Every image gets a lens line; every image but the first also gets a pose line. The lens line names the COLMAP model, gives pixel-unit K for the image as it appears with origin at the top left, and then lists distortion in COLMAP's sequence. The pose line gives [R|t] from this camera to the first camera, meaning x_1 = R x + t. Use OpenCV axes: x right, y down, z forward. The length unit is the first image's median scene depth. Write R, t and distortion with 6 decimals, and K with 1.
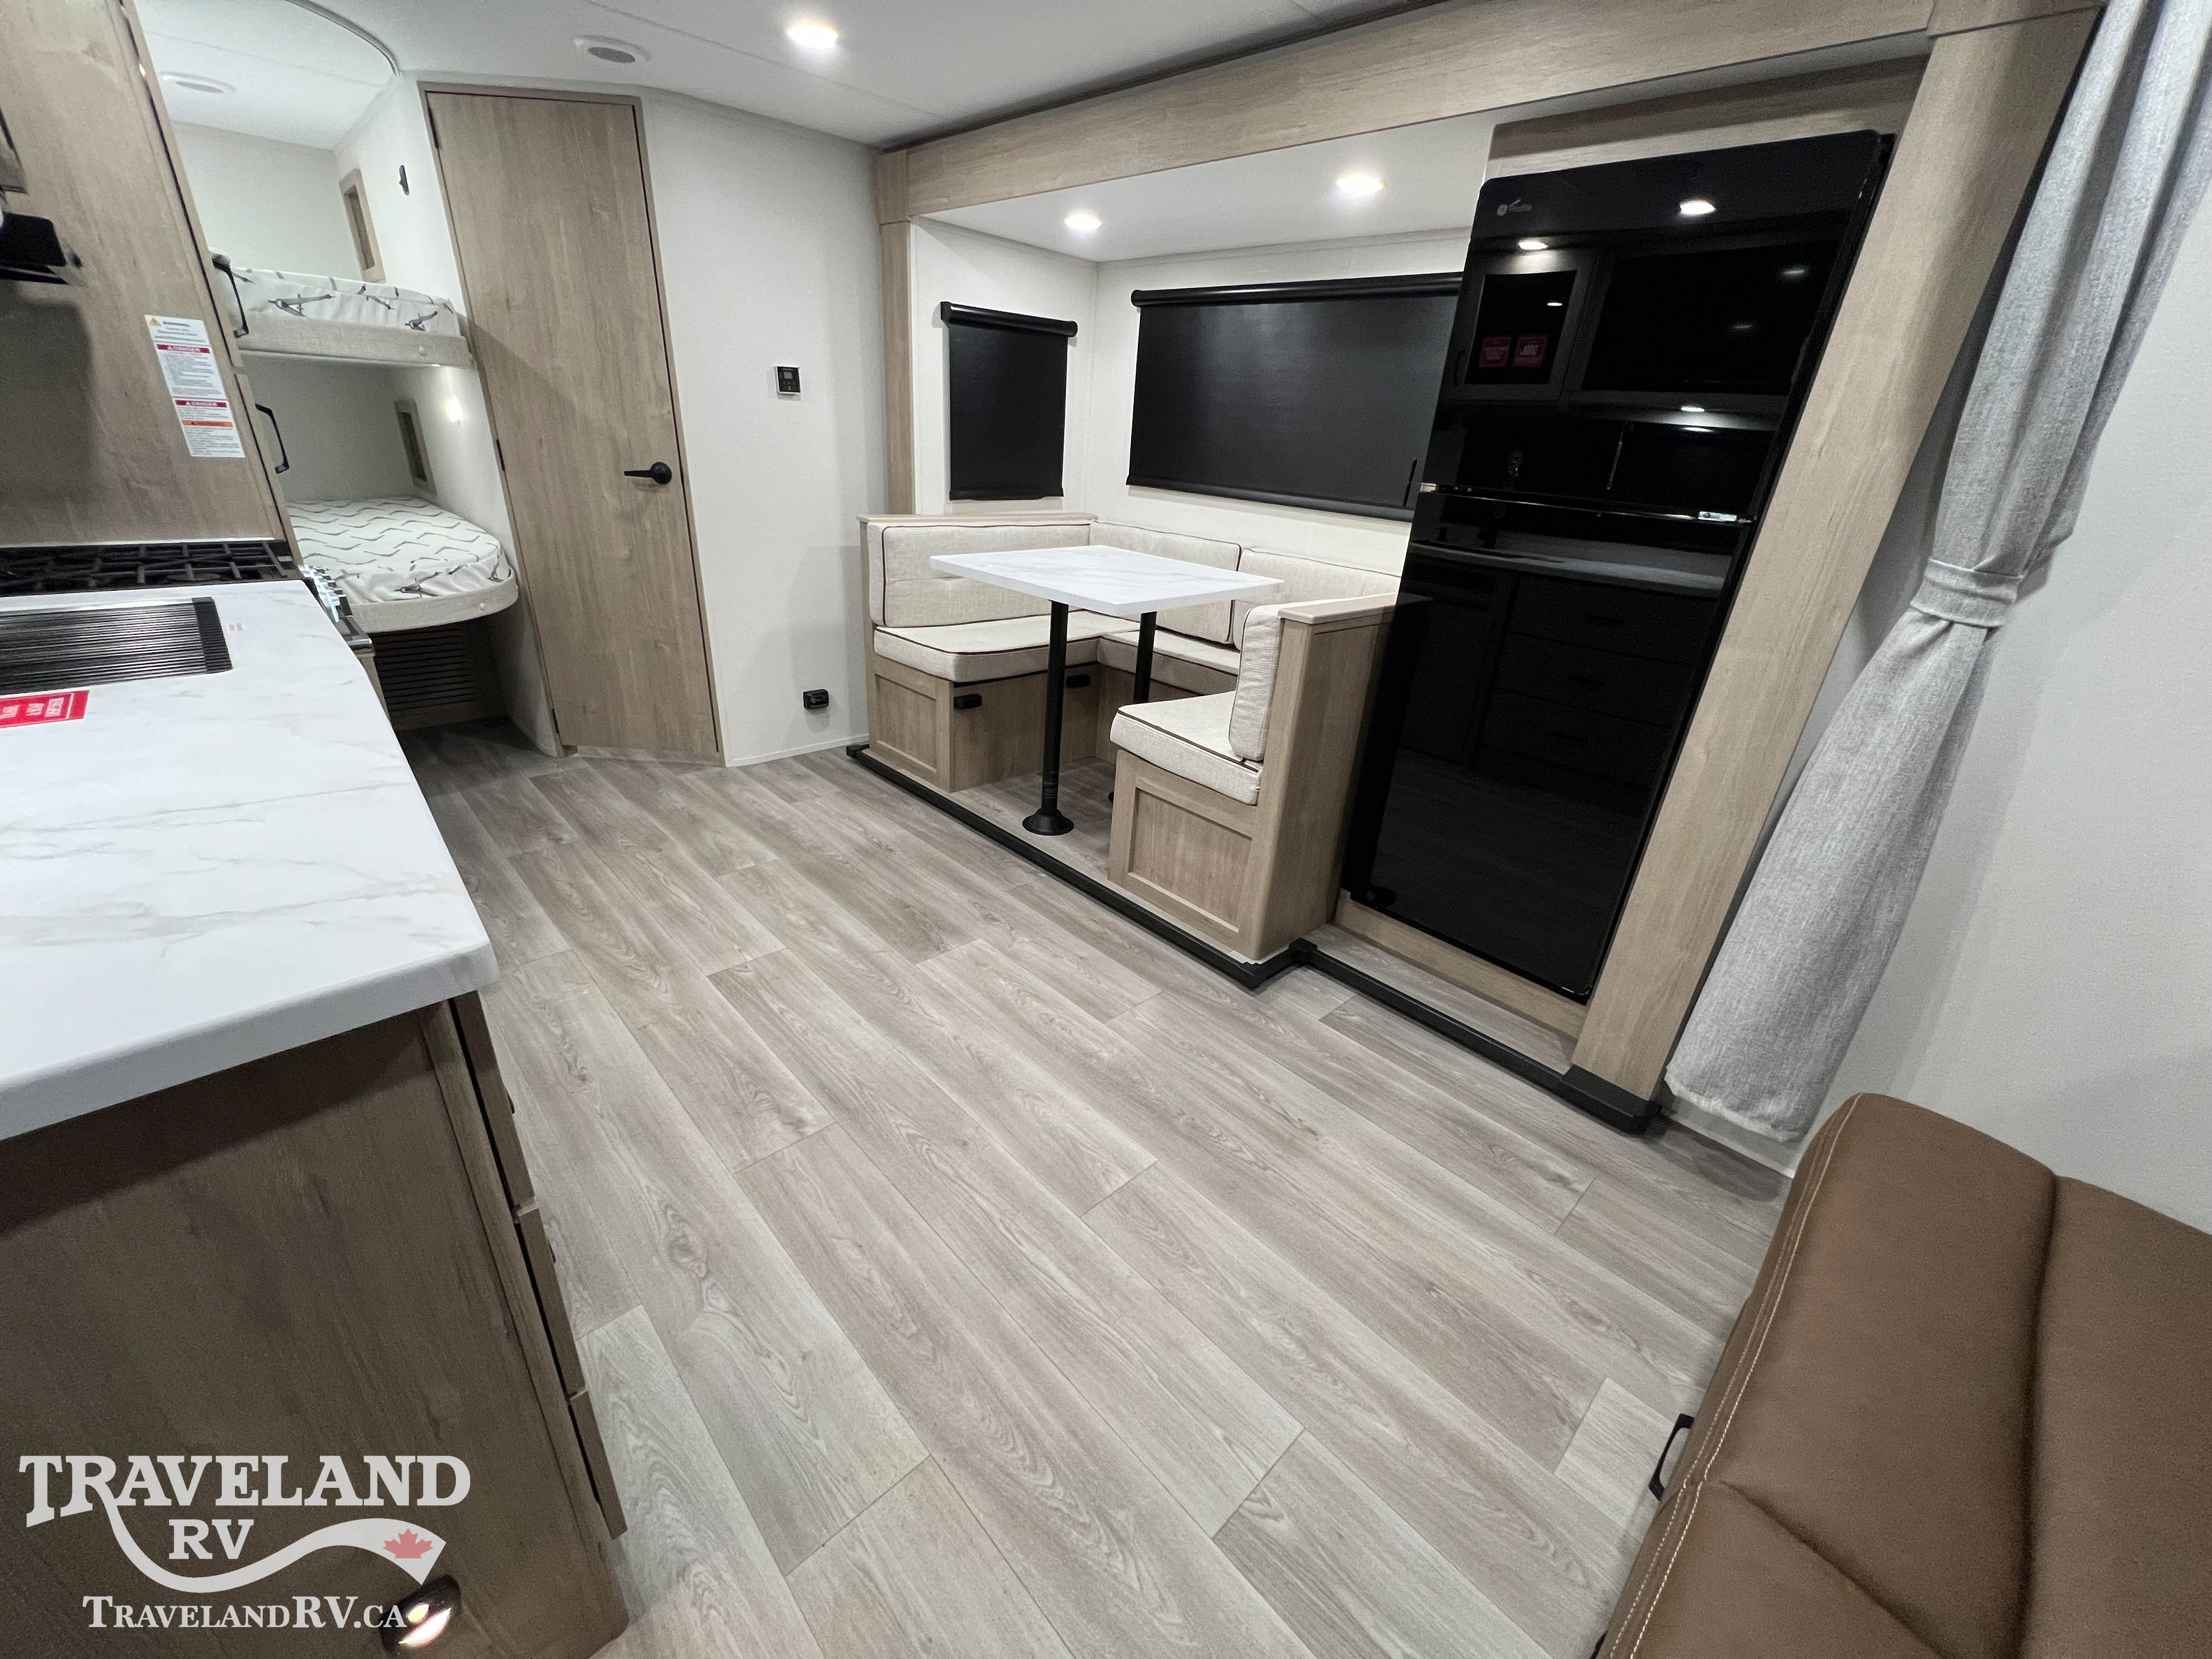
lens RADIAL K [[886.3, 0, 1102.2], [0, 886.3, 824.2], [0, 0, 1]] dist [-0.000047, -0.000108]
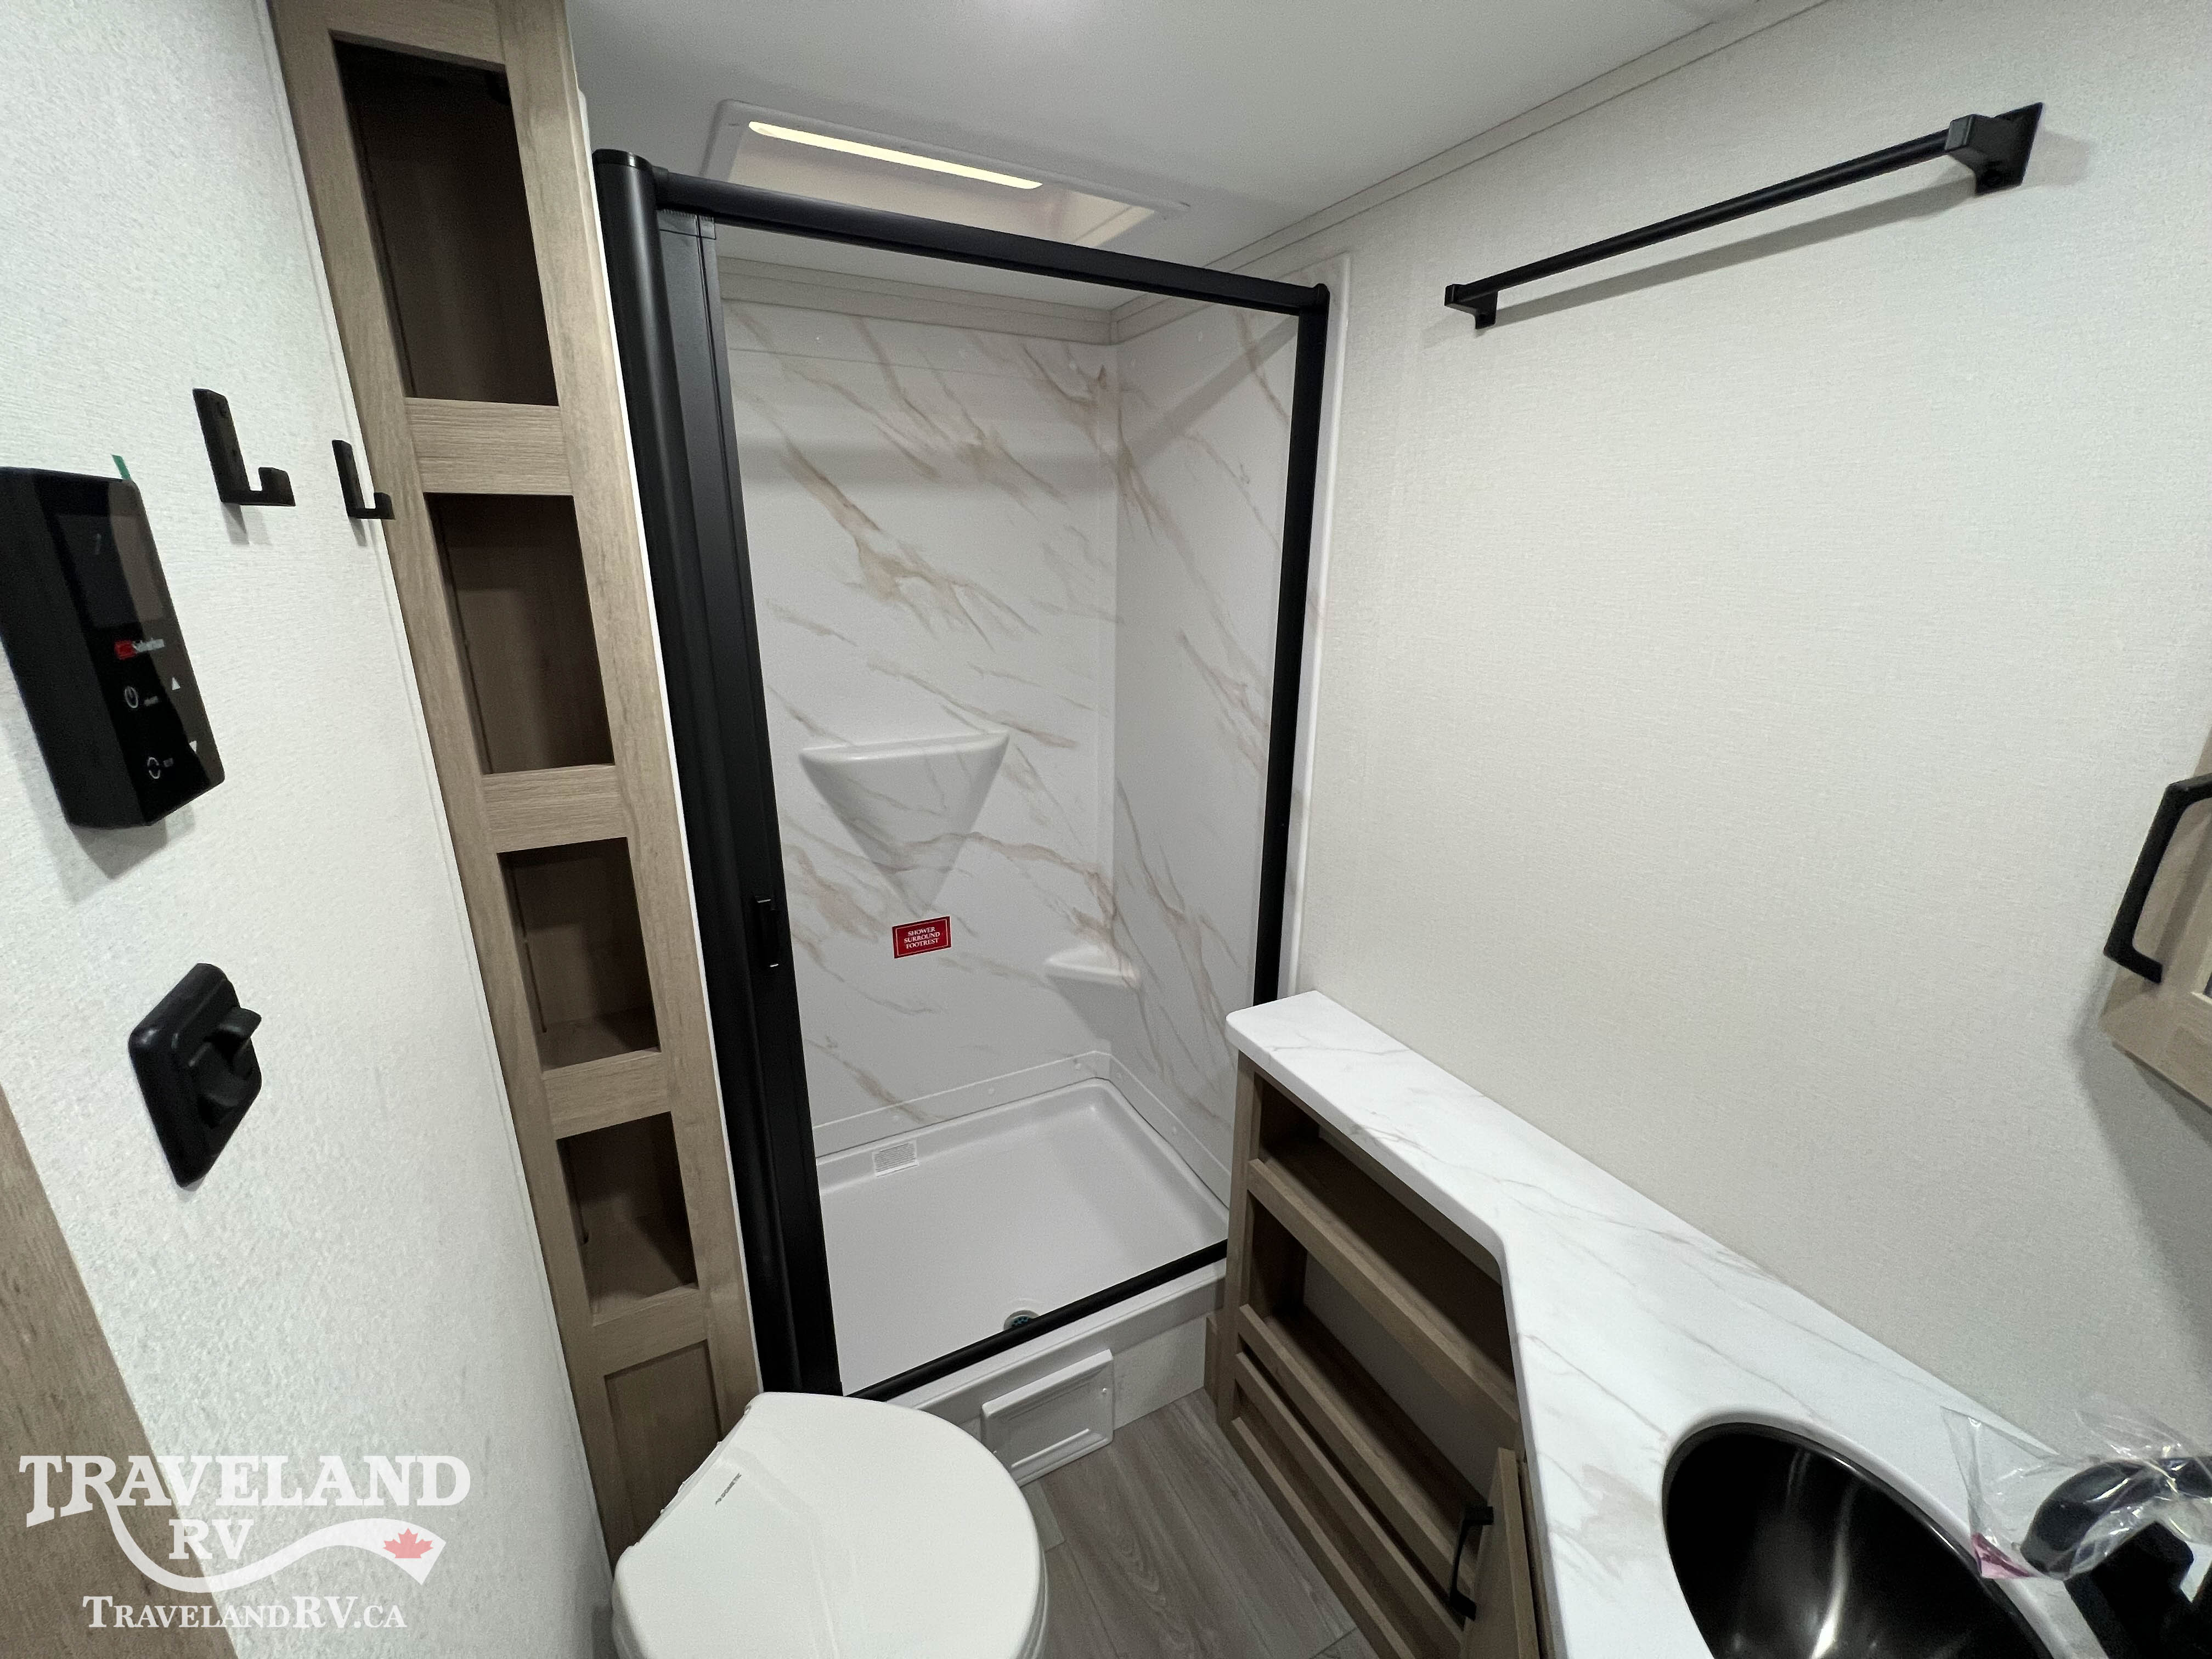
lens RADIAL K [[886.3, 0, 1101.2], [0, 886.3, 825.7], [0, 0, 1]] dist [-0.000047, -0.000108]
pose [[0.956820, 0.024815, -0.289620, 0.112639], [-0.064647, 0.989562, -0.128790, -0.076920], [0.283401, 0.141952, 0.948437, -0.186325]]
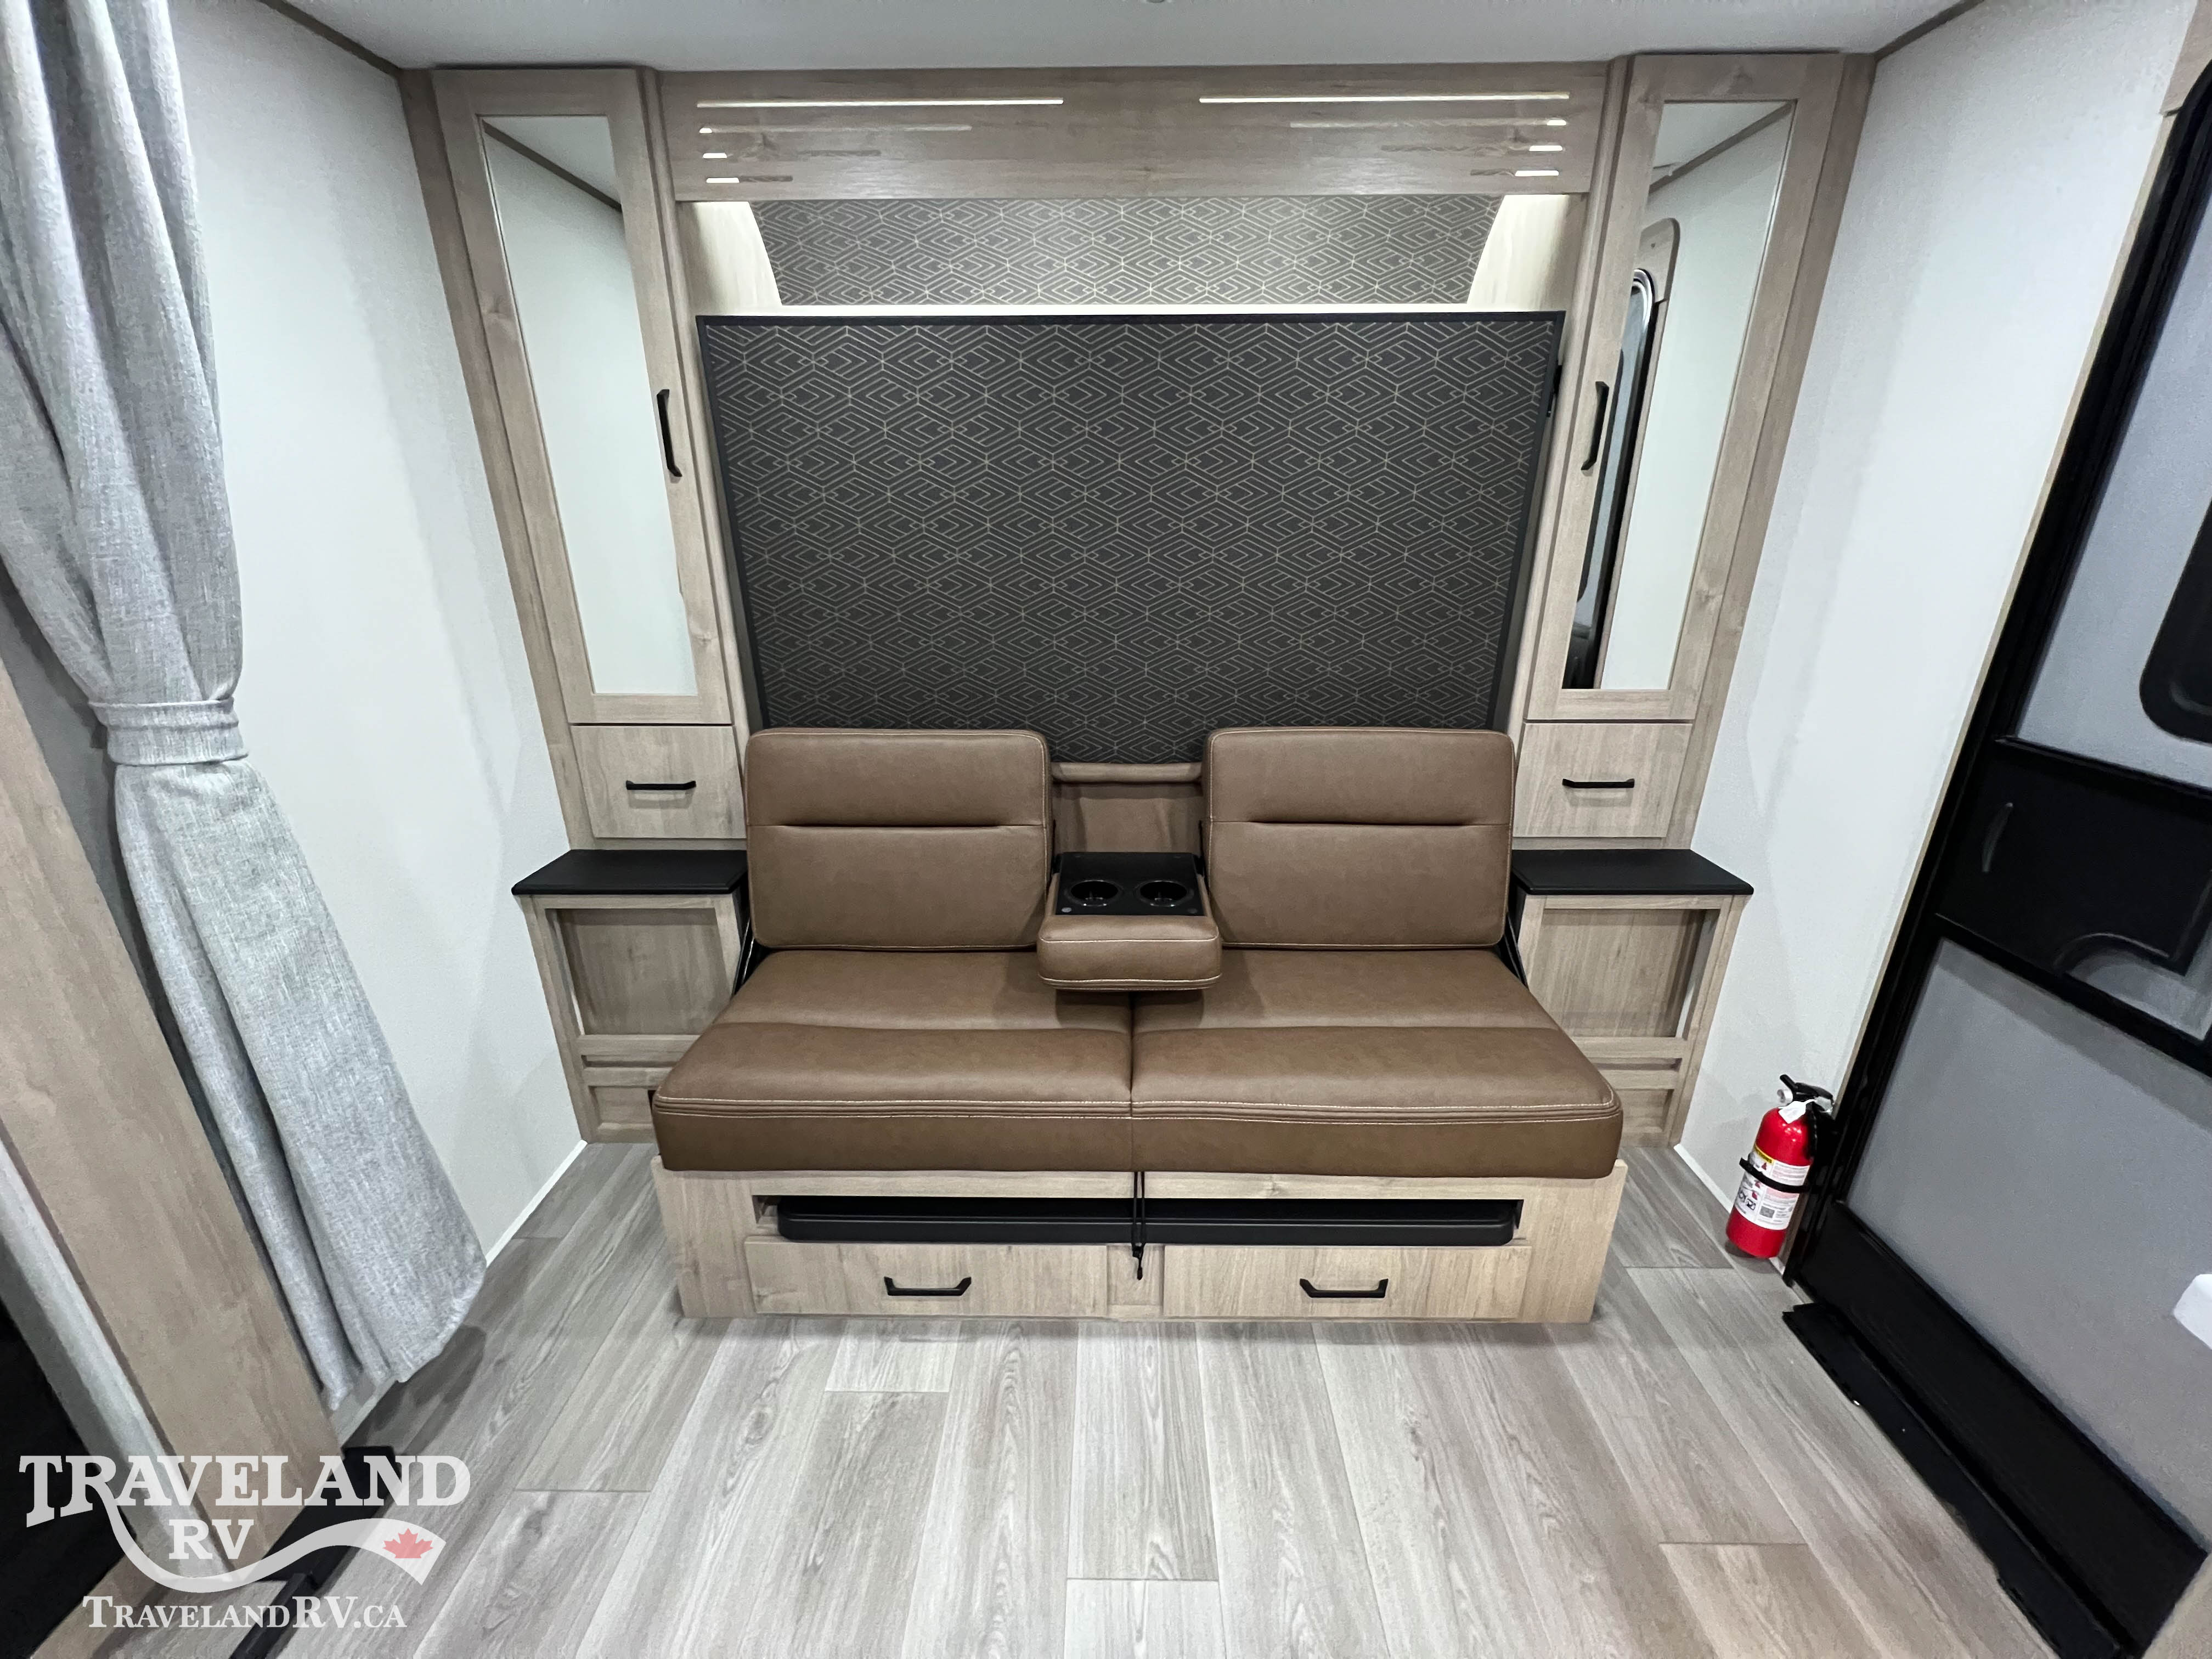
lens RADIAL K [[886.3, 0, 1101.8], [0, 886.3, 824.4], [0, 0, 1]] dist [-0.000047, -0.000108]
pose [[-0.711835, -0.295519, 0.637150, -0.104456], [0.253895, 0.737552, 0.625743, -0.318824], [-0.654850, 0.607195, -0.449984, 0.564224]]
